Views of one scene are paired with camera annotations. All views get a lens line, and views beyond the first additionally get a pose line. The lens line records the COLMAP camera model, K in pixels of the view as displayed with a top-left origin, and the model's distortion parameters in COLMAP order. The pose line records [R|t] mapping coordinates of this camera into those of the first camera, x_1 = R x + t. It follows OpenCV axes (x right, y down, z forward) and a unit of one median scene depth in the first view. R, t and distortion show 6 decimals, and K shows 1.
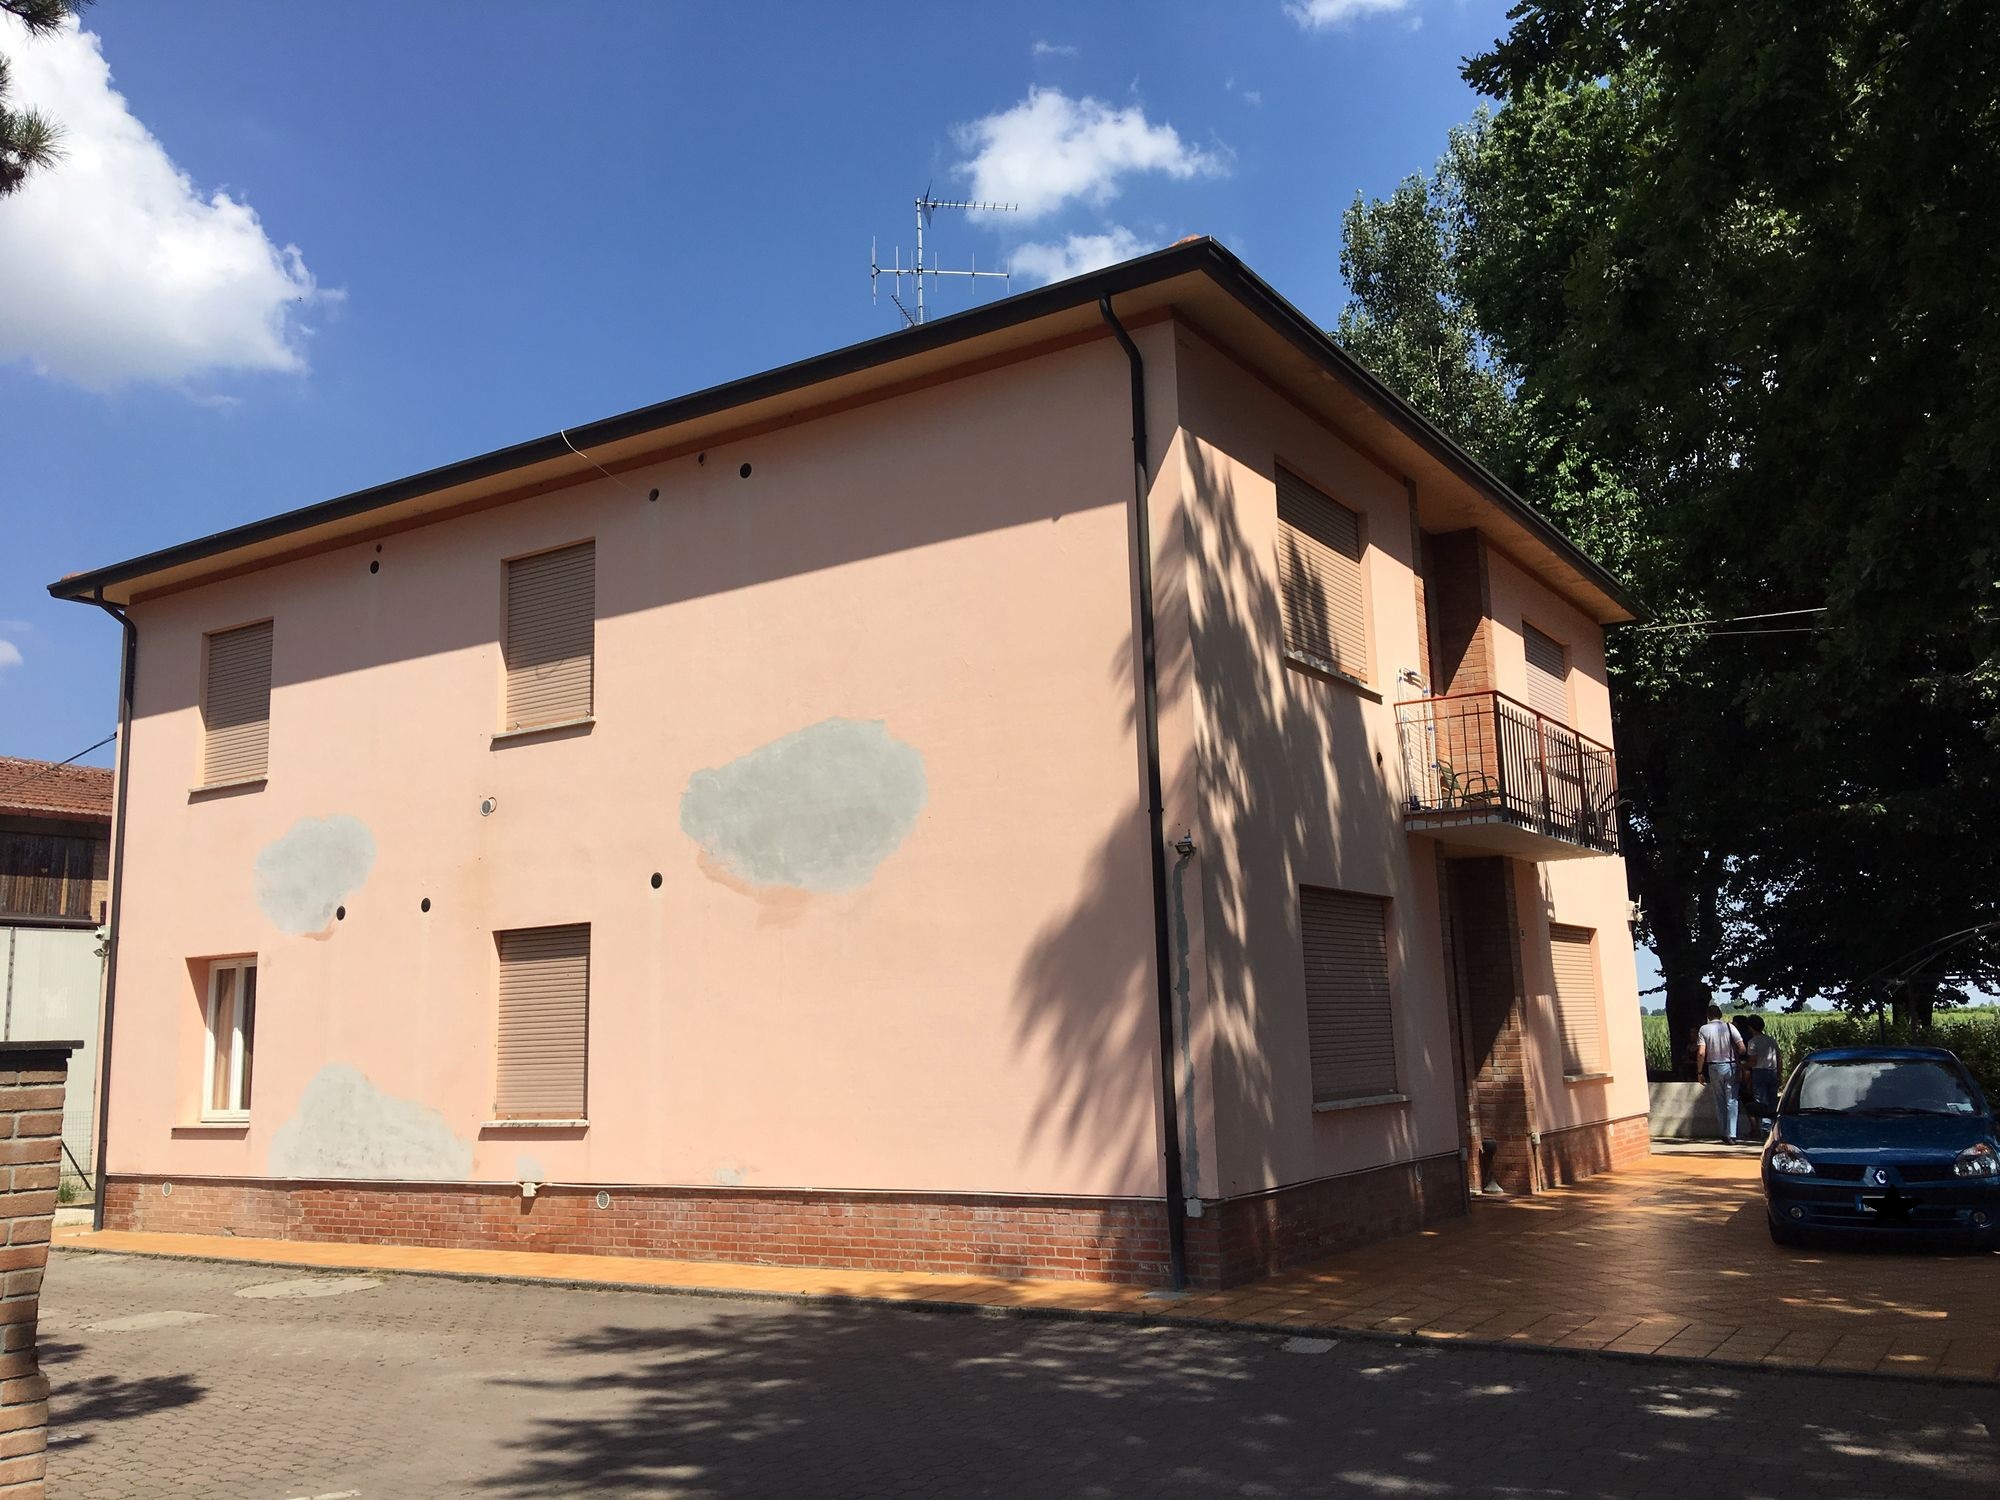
lens RADIAL K [[1691.1, 0, 1000.0], [0, 1691.1, 750.0], [0, 0, 1]] dist [0.120752, -0.189907]
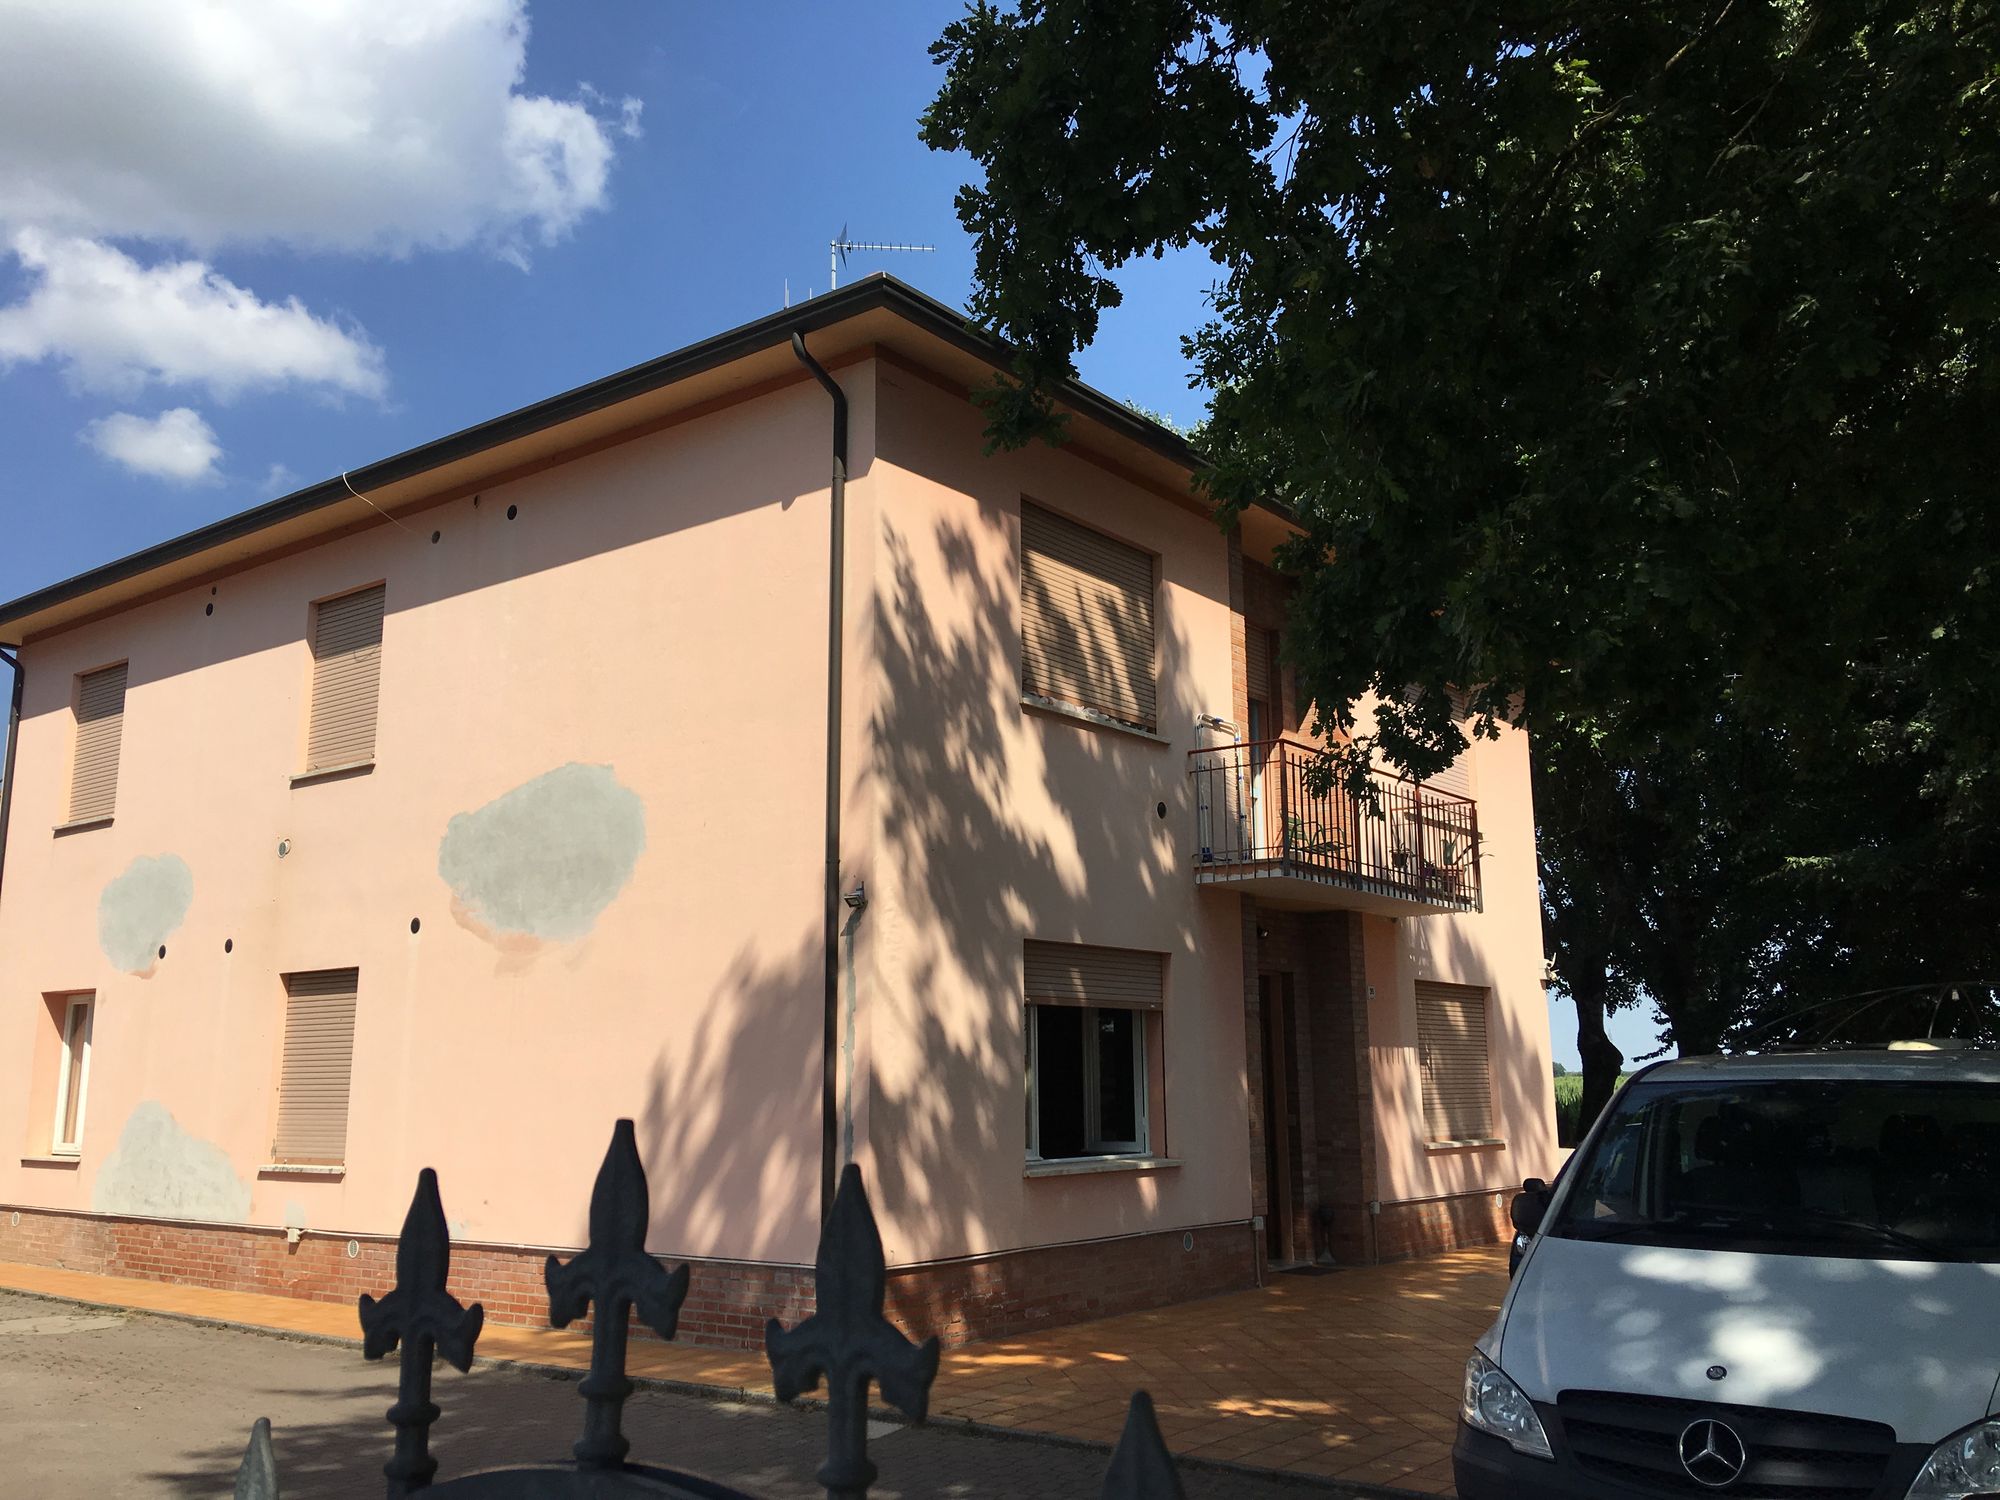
lens RADIAL K [[1691.1, 0, 1000.0], [0, 1691.1, 750.0], [0, 0, 1]] dist [0.120752, -0.189907]
pose [[0.996378, 0.006976, -0.084754, 0.213181], [-0.008929, 0.999703, -0.022696, -0.005510], [0.084570, 0.023371, 0.996143, 0.032983]]
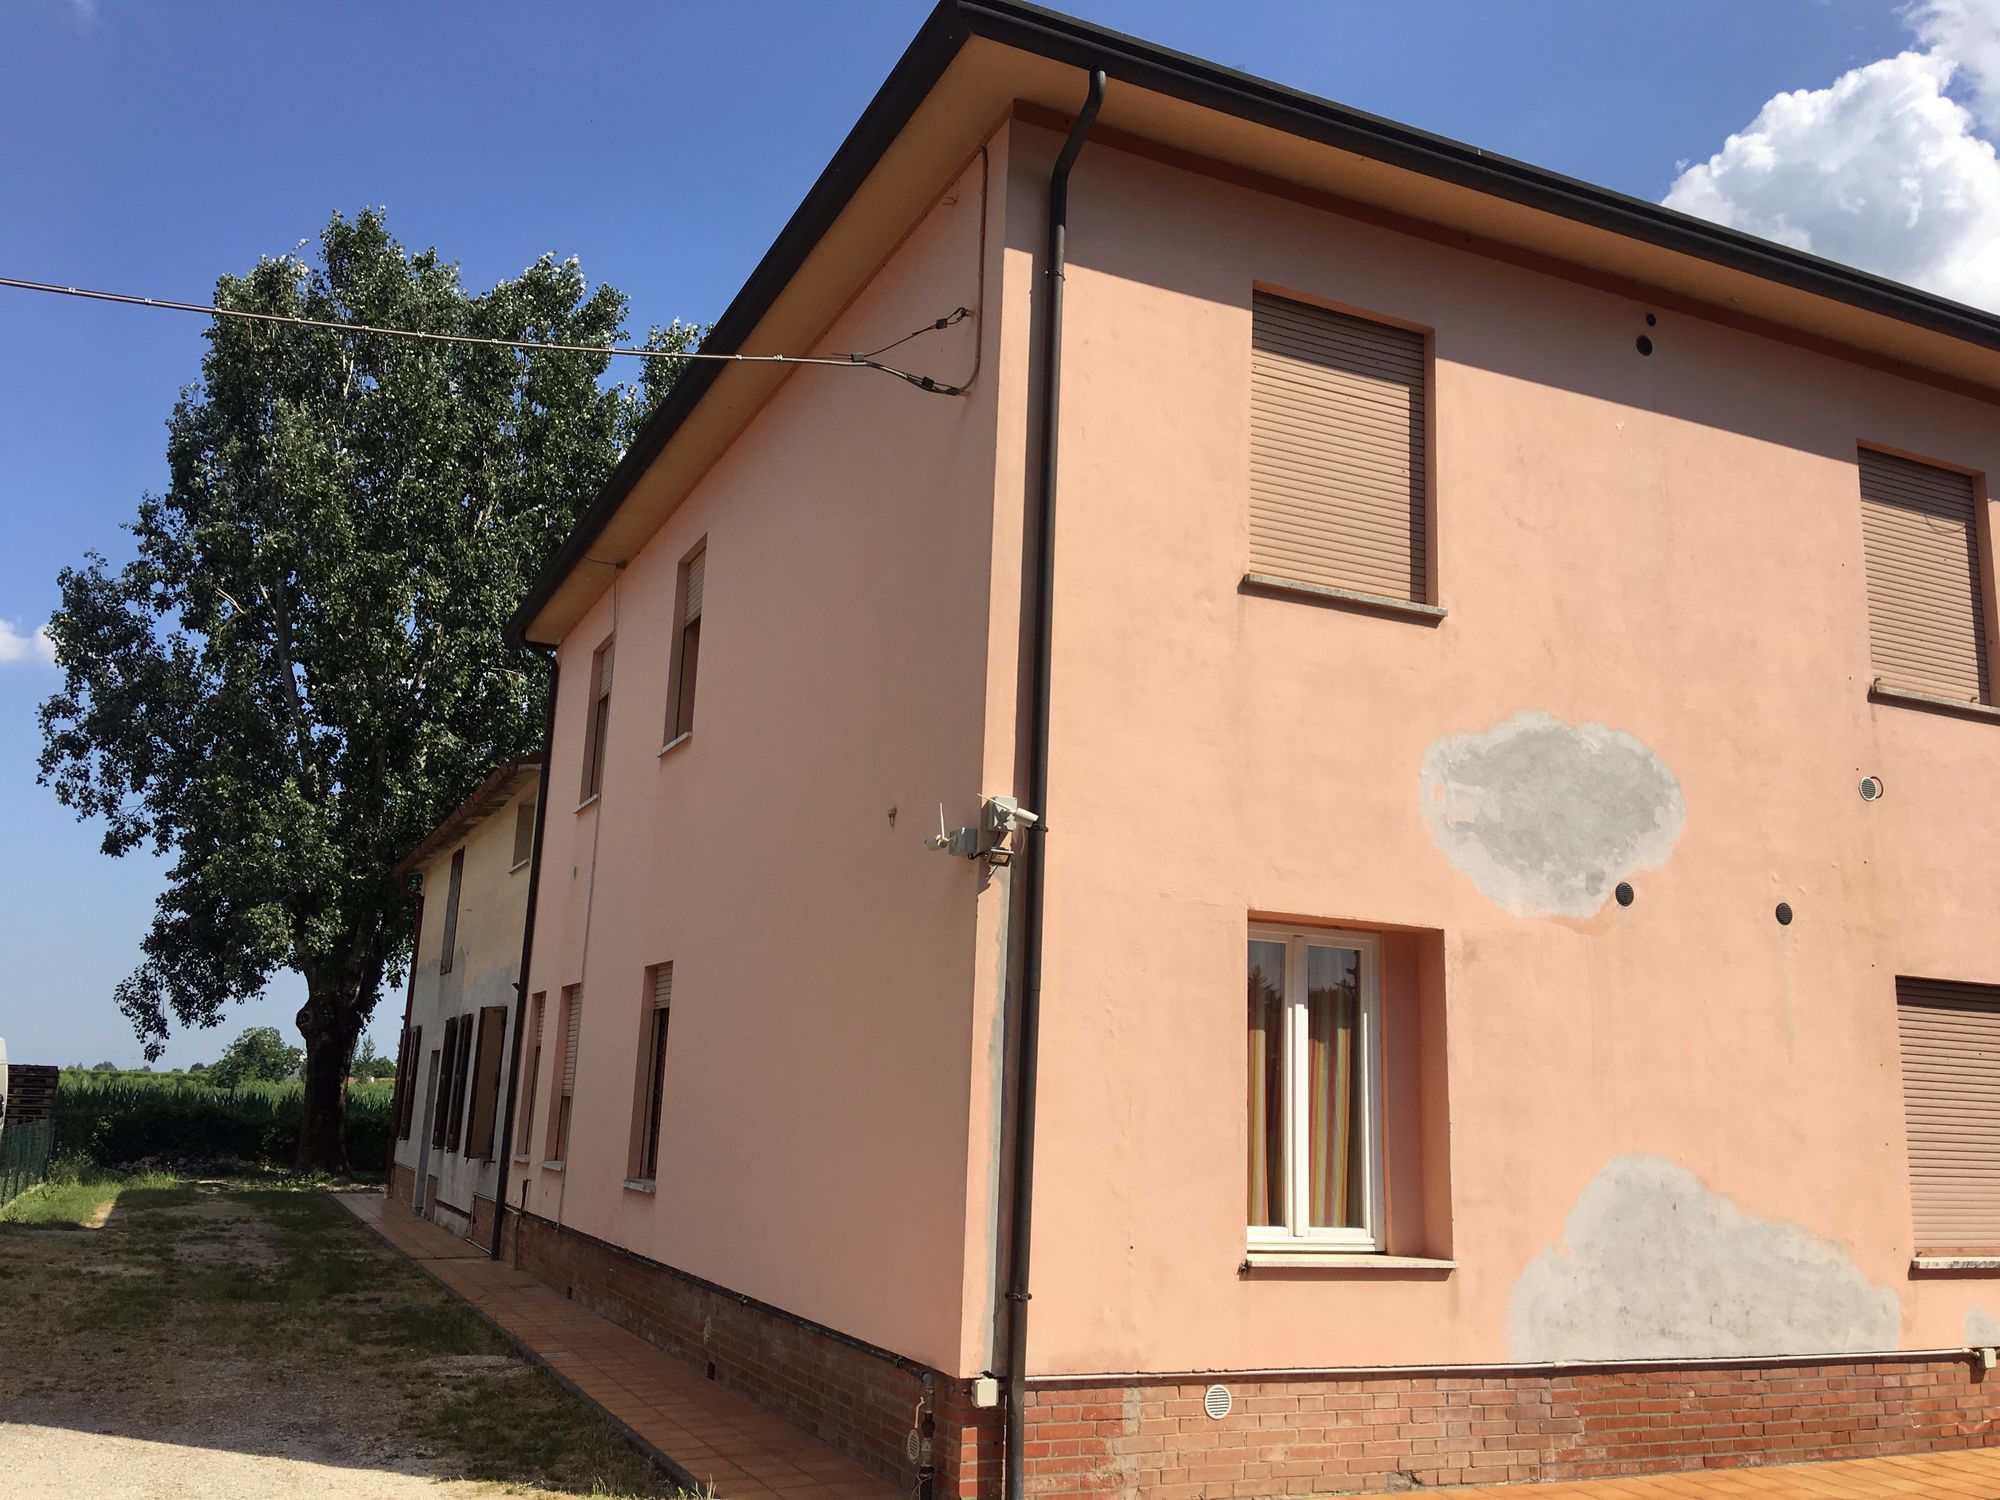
lens RADIAL K [[1691.1, 0, 1000.0], [0, 1691.1, 750.0], [0, 0, 1]] dist [0.120752, -0.189907]
pose [[0.535879, 0.220076, 0.815108, -1.094871], [-0.192921, 0.971806, -0.135552, 0.186227], [-0.821959, -0.084612, 0.563227, 0.944848]]
